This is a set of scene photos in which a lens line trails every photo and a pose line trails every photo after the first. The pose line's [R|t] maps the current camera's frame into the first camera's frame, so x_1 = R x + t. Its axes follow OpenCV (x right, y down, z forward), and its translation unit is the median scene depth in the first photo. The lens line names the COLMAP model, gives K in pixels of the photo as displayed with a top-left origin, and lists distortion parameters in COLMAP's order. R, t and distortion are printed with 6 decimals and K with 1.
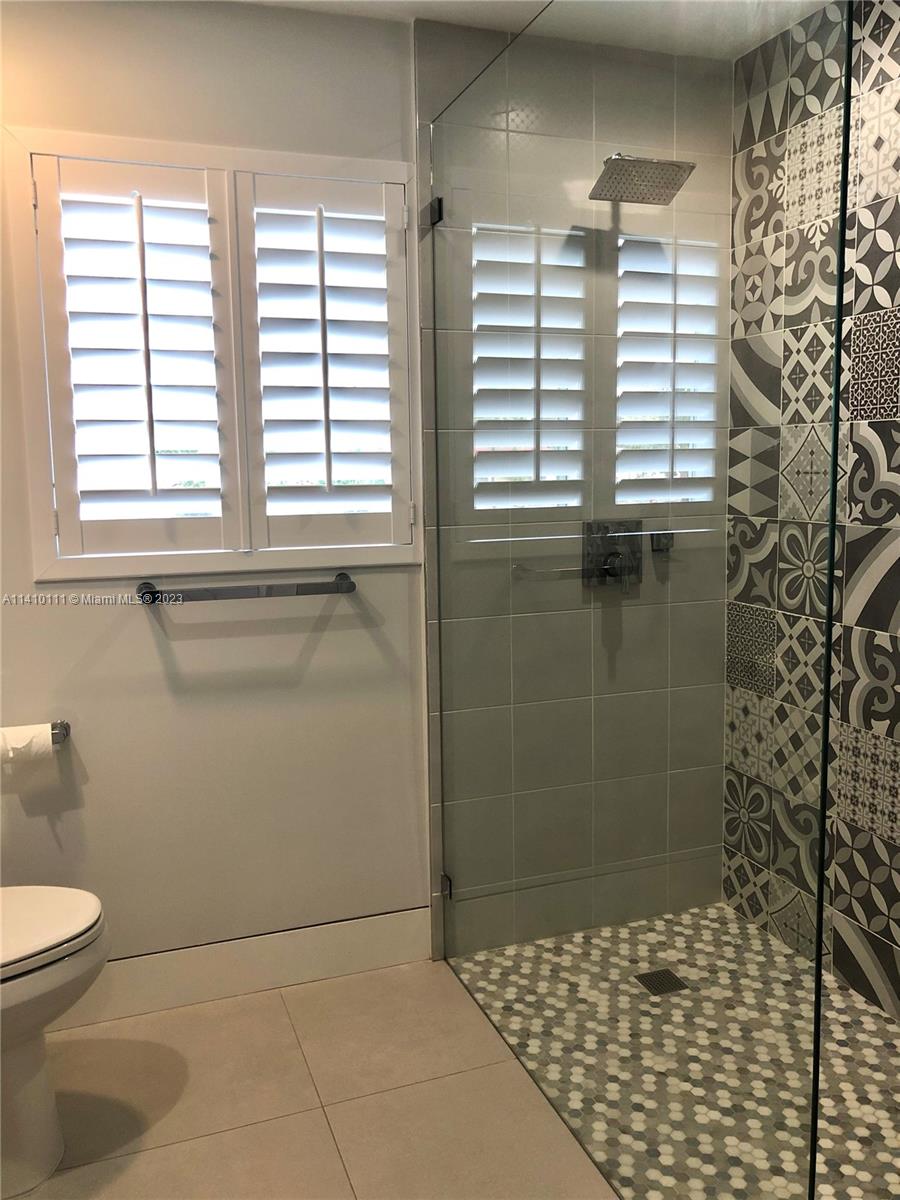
lens RADIAL K [[989.6, 0, 455.7], [0, 989.6, 592.7], [0, 0, 1]] dist [0.041169, -0.042491]
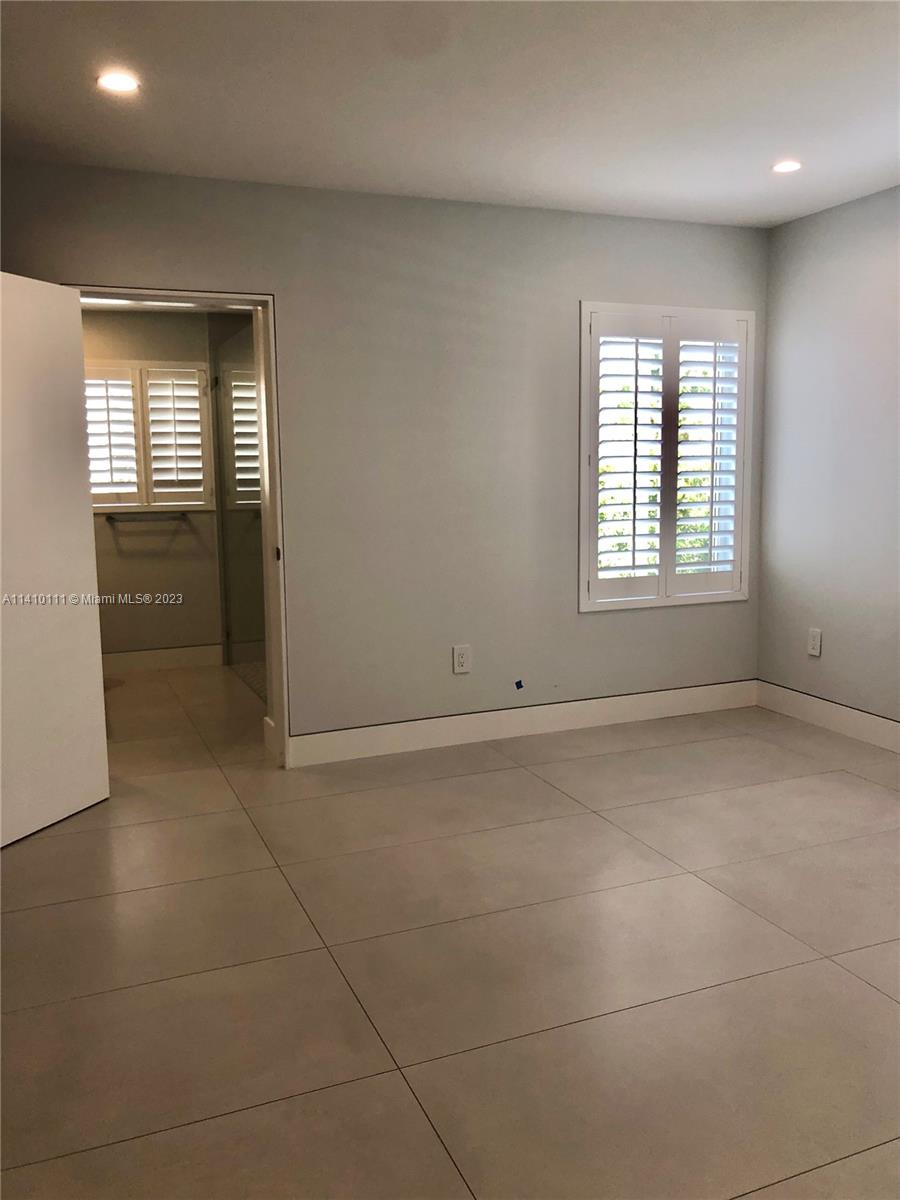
lens RADIAL K [[989.6, 0, 464.7], [0, 989.6, 593.0], [0, 0, 1]] dist [0.041169, -0.042491]
pose [[0.996095, -0.001785, 0.088273, 0.375859], [-0.000880, 0.999545, 0.030145, 0.105156], [-0.088287, -0.030105, 0.995640, -1.618991]]
